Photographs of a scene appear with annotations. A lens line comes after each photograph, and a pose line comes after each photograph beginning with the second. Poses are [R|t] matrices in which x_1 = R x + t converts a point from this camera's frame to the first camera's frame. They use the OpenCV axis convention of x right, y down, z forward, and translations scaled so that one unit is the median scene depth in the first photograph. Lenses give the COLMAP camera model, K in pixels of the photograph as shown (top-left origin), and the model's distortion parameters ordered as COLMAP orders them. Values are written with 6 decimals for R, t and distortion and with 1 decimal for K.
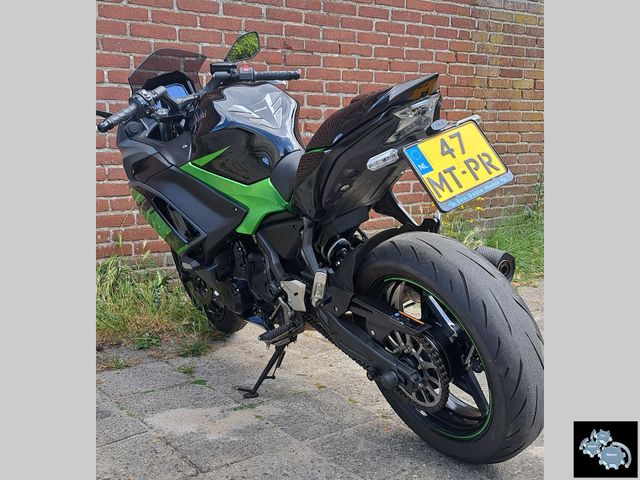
lens RADIAL K [[716.6, 0, 326.2], [0, 716.6, 257.6], [0, 0, 1]] dist [0.092876, -0.170475]
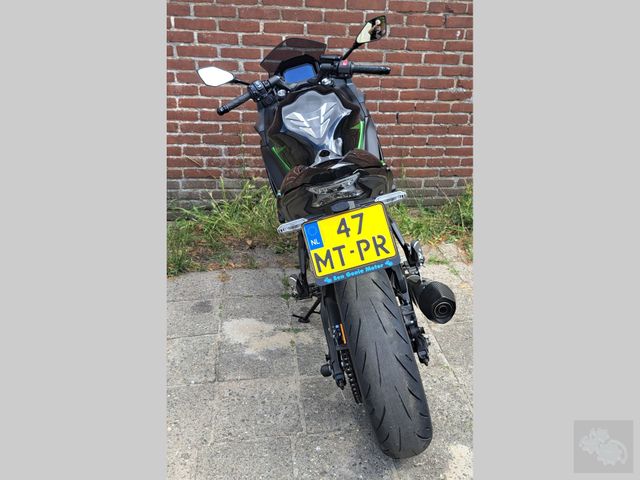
lens RADIAL K [[540.8, 0, 340.7], [0, 540.8, 254.4], [0, 0, 1]] dist [0.047724, -0.010548]
pose [[0.886343, 0.235126, -0.398888, 0.491676], [-0.121433, 0.949360, 0.289776, -0.342480], [0.446822, -0.208403, 0.870011, 0.223828]]
